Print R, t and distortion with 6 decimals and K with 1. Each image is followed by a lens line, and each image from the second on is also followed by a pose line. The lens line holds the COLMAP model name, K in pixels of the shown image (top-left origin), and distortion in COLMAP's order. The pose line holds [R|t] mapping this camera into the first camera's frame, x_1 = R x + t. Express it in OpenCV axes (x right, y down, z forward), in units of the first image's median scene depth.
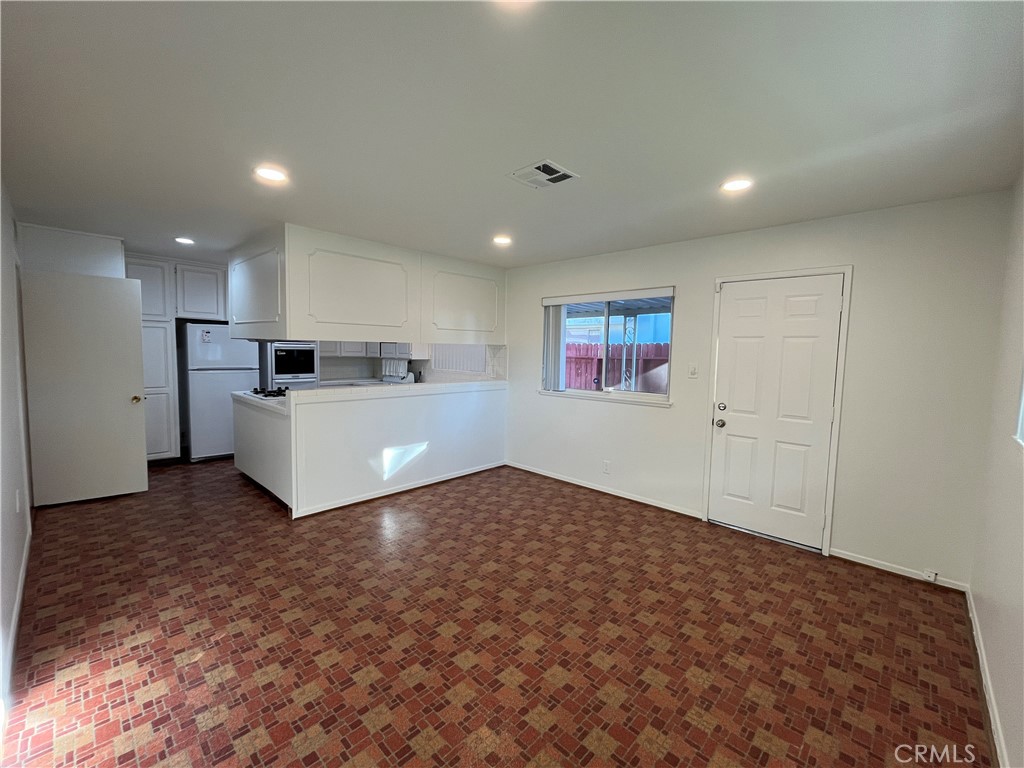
lens RADIAL K [[426.3, 0, 511.1], [0, 426.3, 384.6], [0, 0, 1]] dist [0.000126, -0.000042]
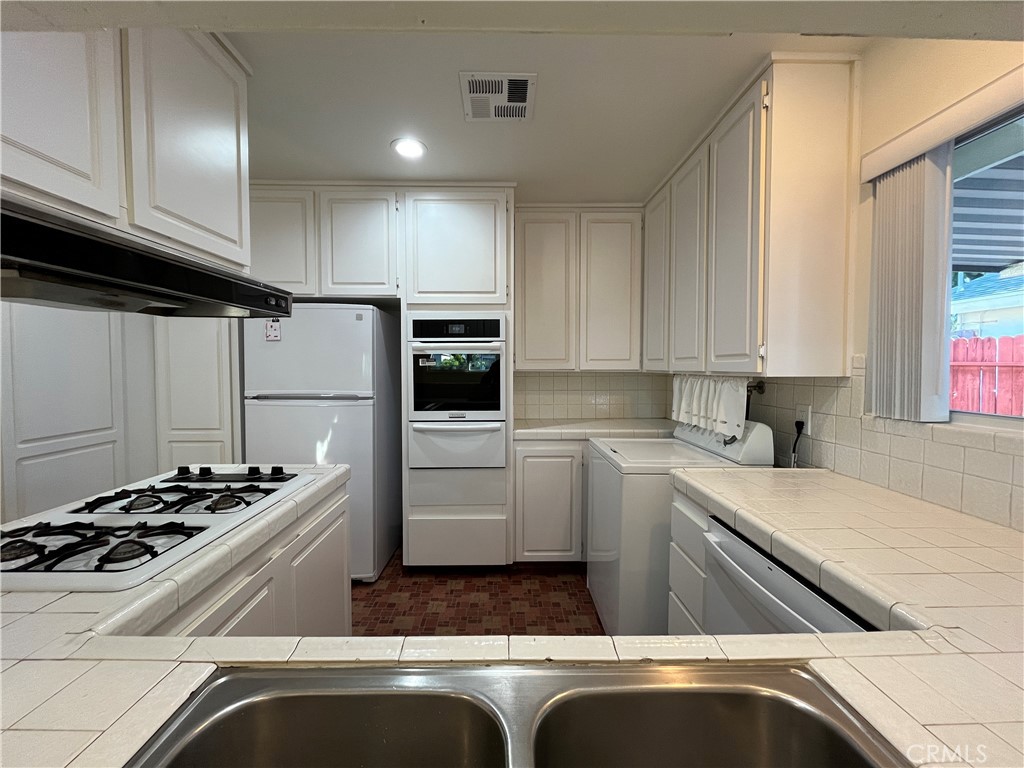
lens RADIAL K [[412.5, 0, 513.6], [0, 412.5, 385.8], [0, 0, 1]] dist [-0.004146, -0.000079]
pose [[0.697556, 0.011966, -0.716430, -0.161792], [-0.044623, 0.998645, -0.026768, -0.040338], [0.715139, 0.050641, 0.697145, 0.726202]]
